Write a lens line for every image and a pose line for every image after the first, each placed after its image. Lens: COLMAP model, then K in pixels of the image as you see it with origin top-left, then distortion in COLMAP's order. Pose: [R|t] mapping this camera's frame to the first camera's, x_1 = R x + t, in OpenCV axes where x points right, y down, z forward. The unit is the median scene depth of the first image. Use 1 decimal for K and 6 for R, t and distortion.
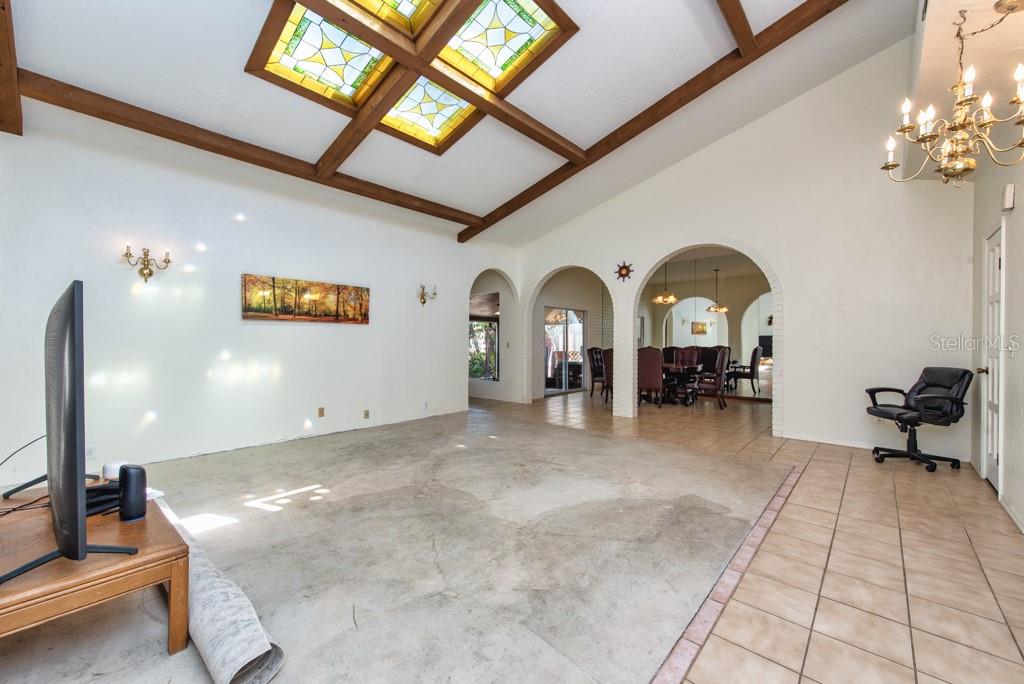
lens RADIAL K [[401.9, 0, 506.6], [0, 401.9, 343.7], [0, 0, 1]] dist [0.017527, -0.000128]
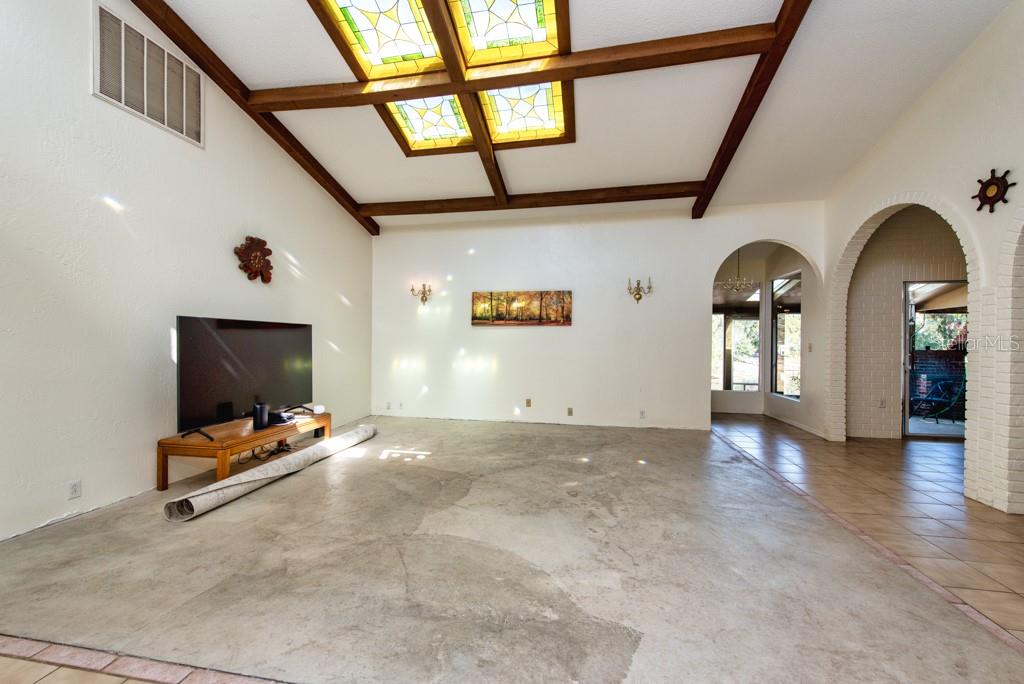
lens RADIAL K [[399.7, 0, 511.2], [0, 399.7, 344.1], [0, 0, 1]] dist [0.009768, -0.000242]
pose [[0.526644, 0.003883, -0.850077, 0.595622], [-0.006715, 0.999977, 0.000407, 0.000024], [0.850059, 0.005494, 0.526658, 0.429271]]
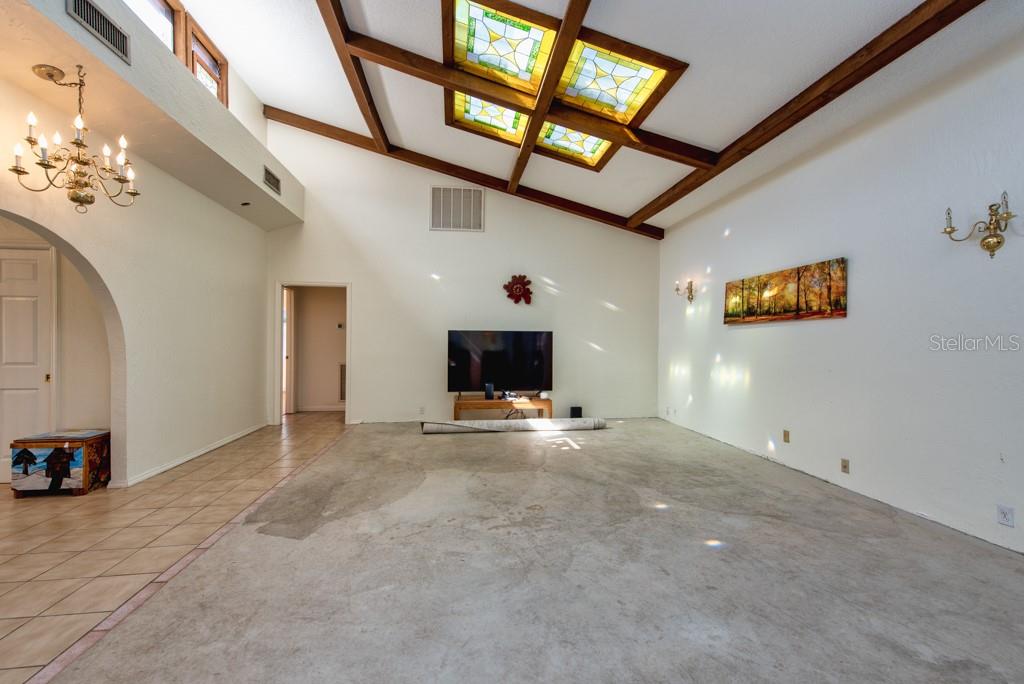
lens RADIAL K [[401.9, 0, 506.6], [0, 401.9, 343.7], [0, 0, 1]] dist [0.017527, -0.000128]
pose [[-0.641451, -0.005606, -0.767143, 0.591412], [-0.011351, 0.999933, 0.002184, -0.005934], [0.767080, 0.010109, -0.641472, 1.321672]]
